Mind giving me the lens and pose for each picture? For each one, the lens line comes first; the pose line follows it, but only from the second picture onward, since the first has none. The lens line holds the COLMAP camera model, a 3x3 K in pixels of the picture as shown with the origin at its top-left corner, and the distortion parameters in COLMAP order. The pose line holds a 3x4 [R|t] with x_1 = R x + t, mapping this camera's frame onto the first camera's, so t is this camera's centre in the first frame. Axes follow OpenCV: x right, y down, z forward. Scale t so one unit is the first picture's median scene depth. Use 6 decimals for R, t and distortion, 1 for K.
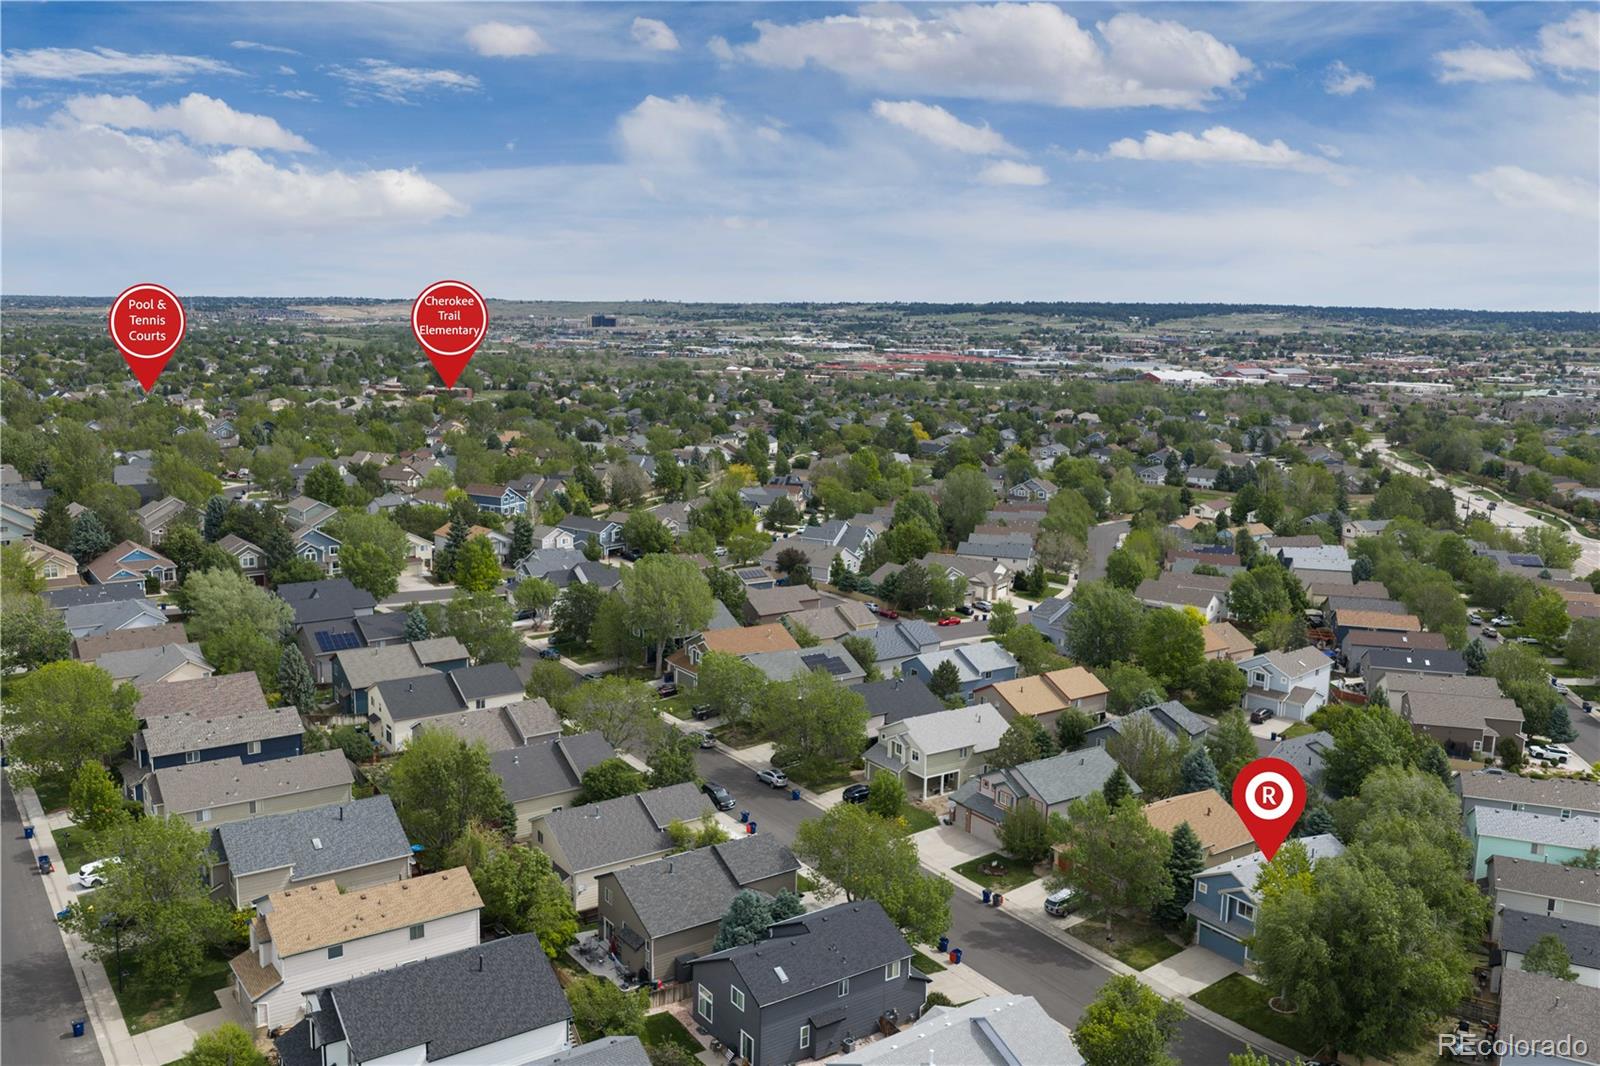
lens RADIAL K [[1321.7, 0, 802.0], [0, 1321.7, 529.5], [0, 0, 1]] dist [0.003728, -0.001383]
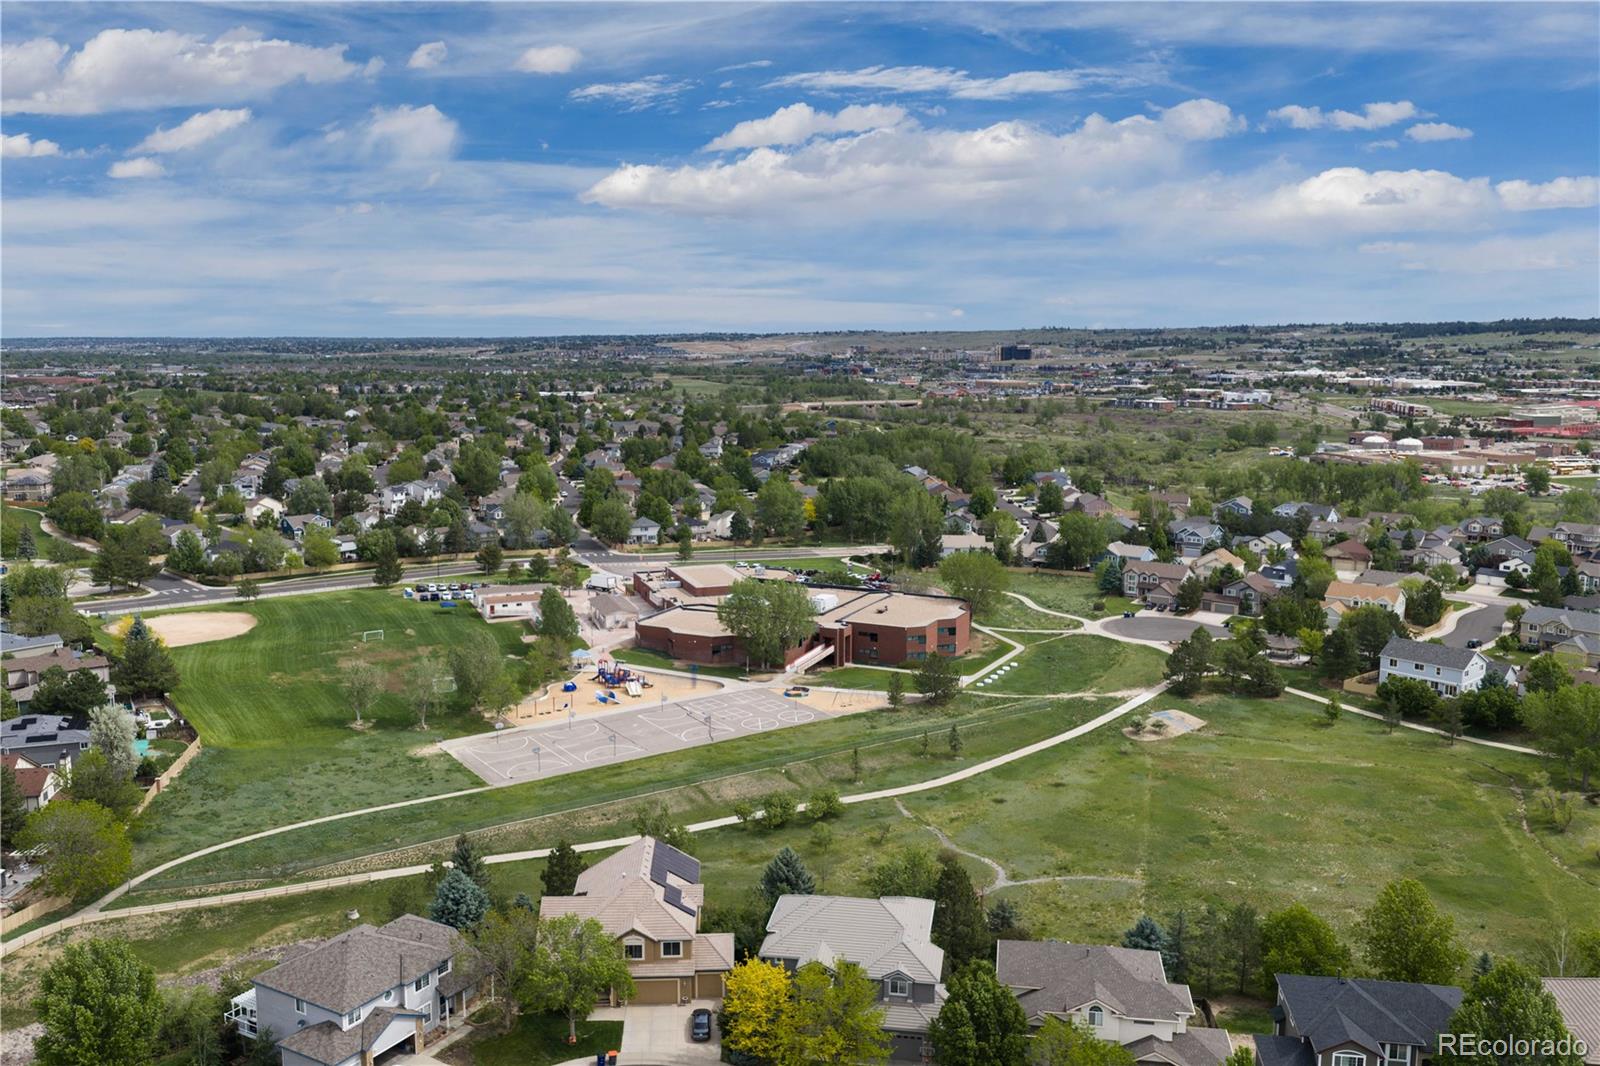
lens RADIAL K [[1321.7, 0, 800.0], [0, 1321.7, 532.9], [0, 0, 1]] dist [0.003728, -0.001383]
pose [[0.962581, 0.018596, -0.270356, -0.046988], [-0.024107, 0.999564, -0.017076, -0.026239], [0.269921, 0.022955, 0.962609, 0.162016]]
